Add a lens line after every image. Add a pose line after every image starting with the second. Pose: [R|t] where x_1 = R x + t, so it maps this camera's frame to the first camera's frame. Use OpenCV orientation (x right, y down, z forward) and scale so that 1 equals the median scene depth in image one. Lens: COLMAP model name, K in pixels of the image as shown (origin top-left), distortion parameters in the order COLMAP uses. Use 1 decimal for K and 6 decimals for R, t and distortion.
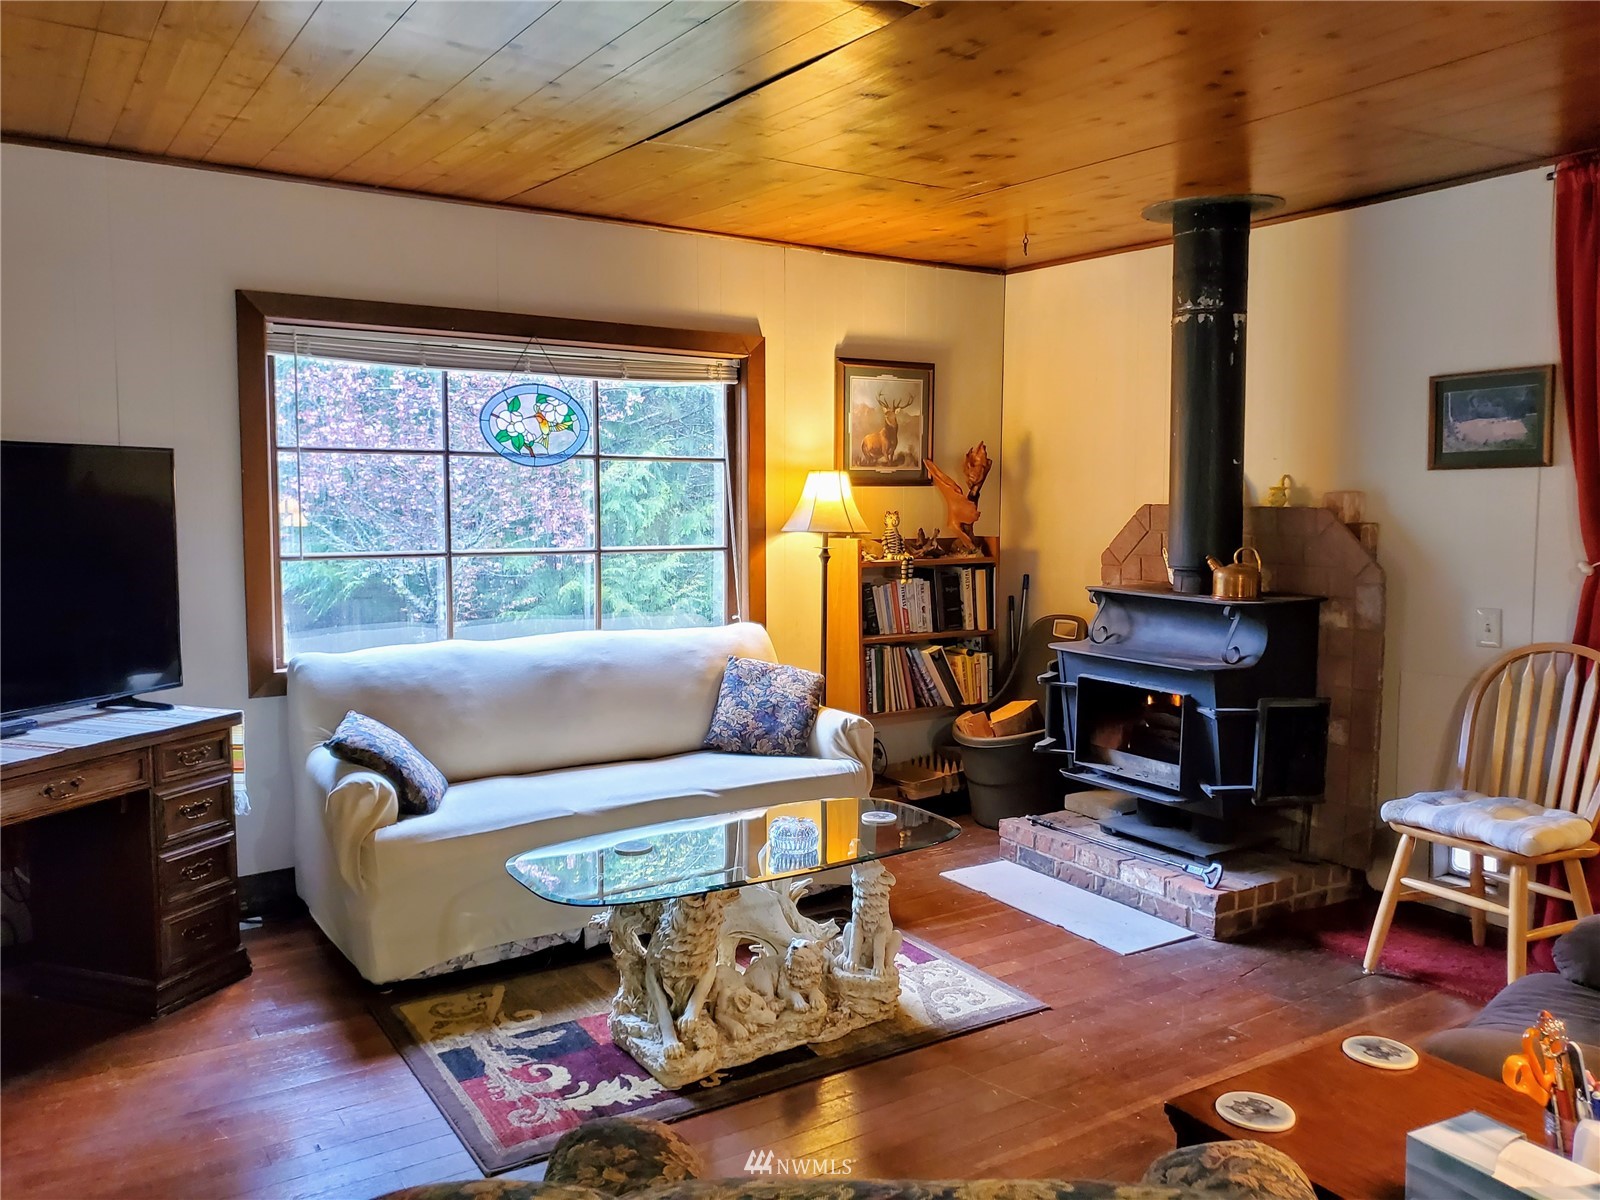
lens RADIAL K [[1253.8, 0, 788.6], [0, 1253.8, 614.8], [0, 0, 1]] dist [0.029771, -0.011337]
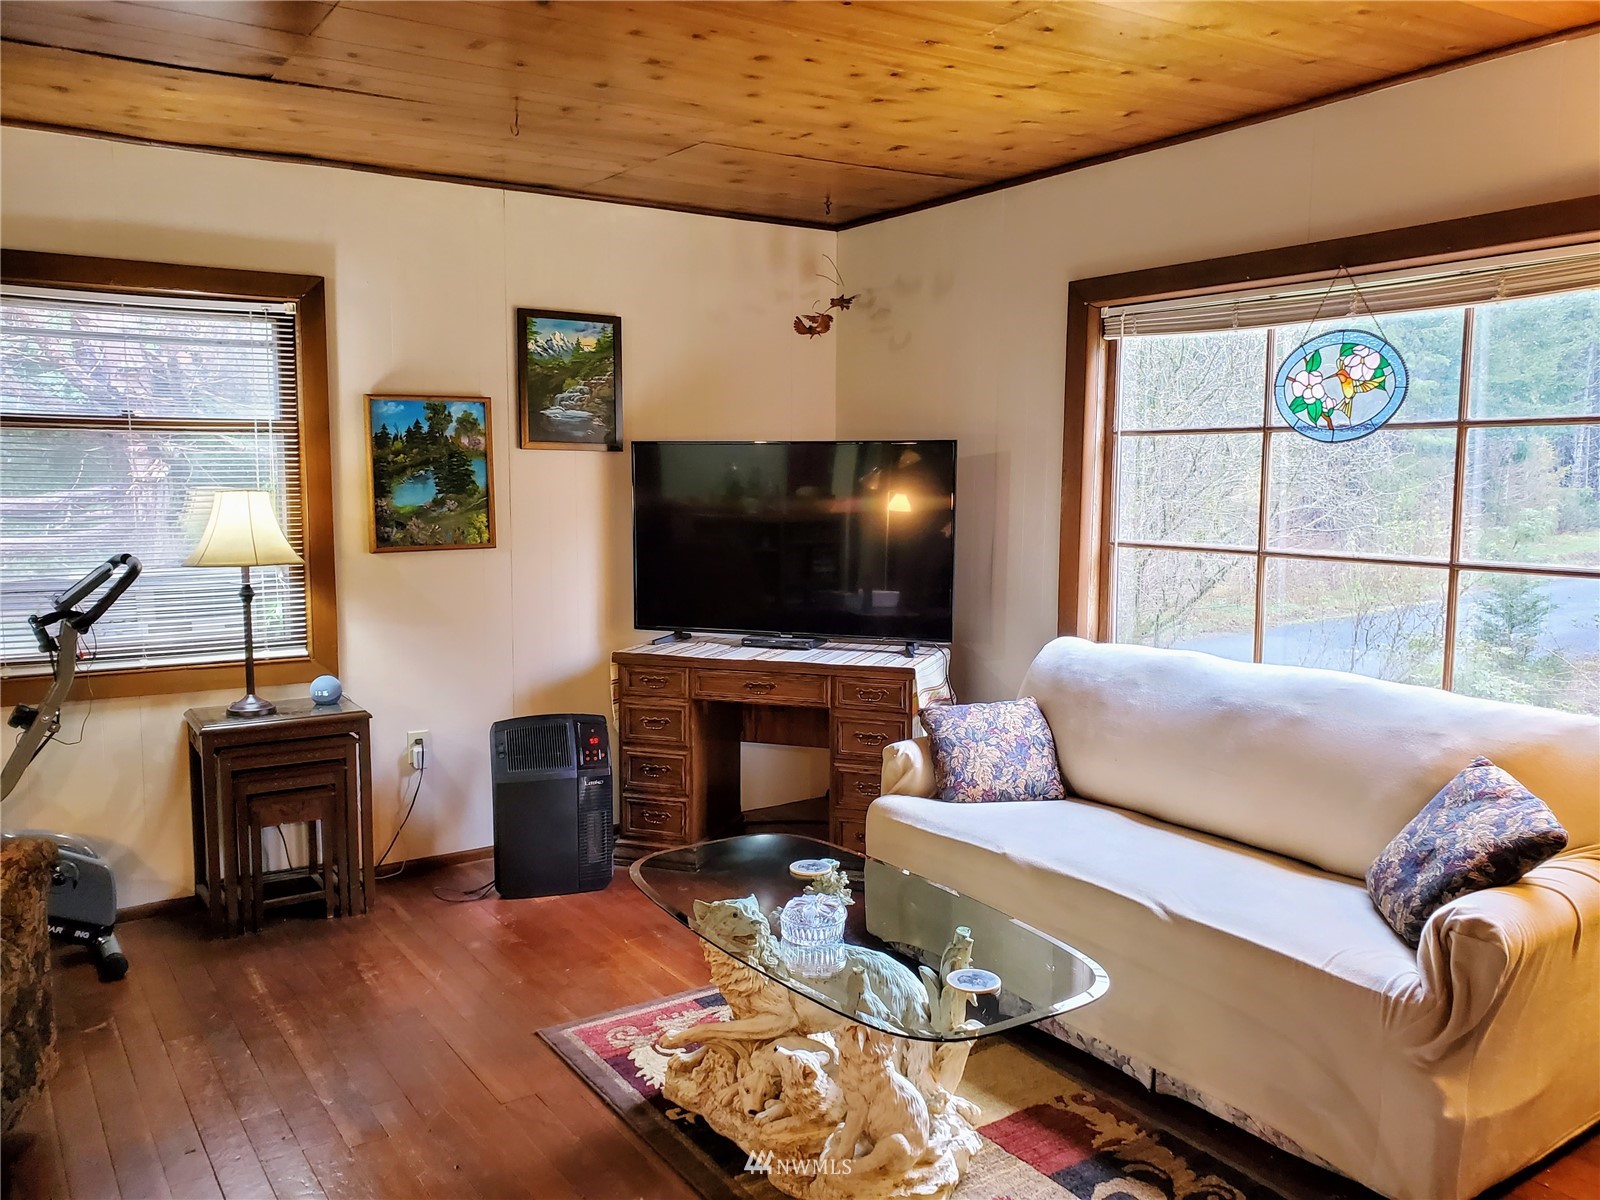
lens RADIAL K [[1253.8, 0, 802.5], [0, 1253.8, 595.6], [0, 0, 1]] dist [0.029771, -0.011337]
pose [[0.032632, 0.097643, -0.994686, 0.545203], [-0.094790, 0.991033, 0.094175, -0.069026], [0.994962, 0.091213, 0.041595, 0.668665]]
